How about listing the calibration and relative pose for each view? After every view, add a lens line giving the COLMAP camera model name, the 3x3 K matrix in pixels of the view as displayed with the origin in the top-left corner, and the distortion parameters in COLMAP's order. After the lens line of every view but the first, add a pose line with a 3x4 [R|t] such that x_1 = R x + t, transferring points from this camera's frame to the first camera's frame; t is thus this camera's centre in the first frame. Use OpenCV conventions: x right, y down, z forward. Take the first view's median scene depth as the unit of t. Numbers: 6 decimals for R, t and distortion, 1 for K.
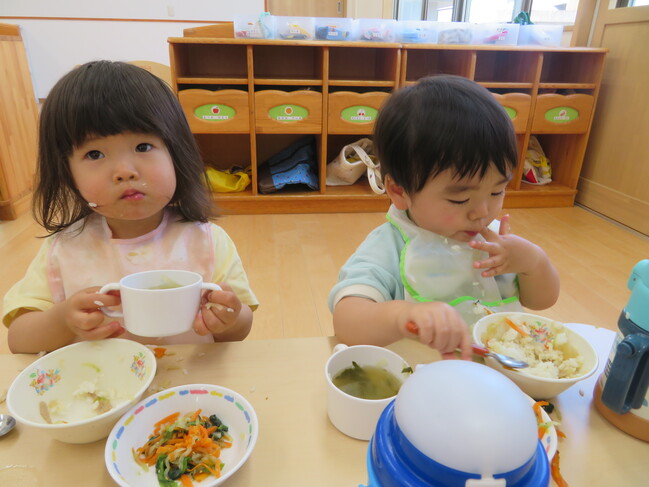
lens RADIAL K [[457.3, 0, 324.5], [0, 457.3, 243.5], [0, 0, 1]] dist [0.011158, 0.001520]
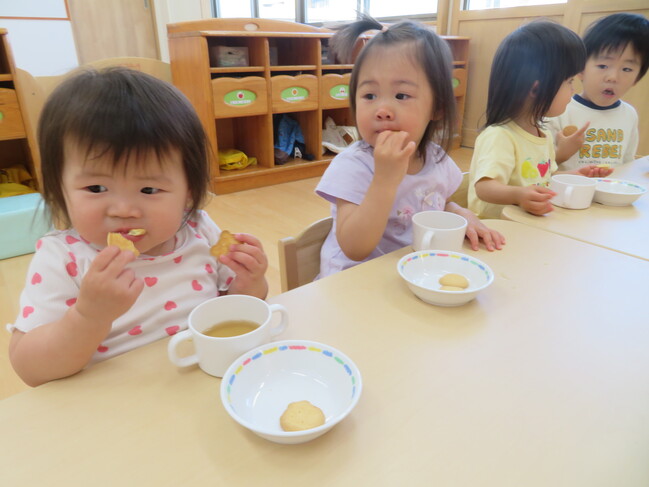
lens RADIAL K [[457.3, 0, 324.5], [0, 457.3, 243.5], [0, 0, 1]] dist [0.011158, 0.001520]
pose [[0.865246, -0.214192, 0.453289, -0.632645], [0.202118, 0.976440, 0.075589, 0.020983], [-0.458800, 0.026215, 0.888153, -0.085448]]
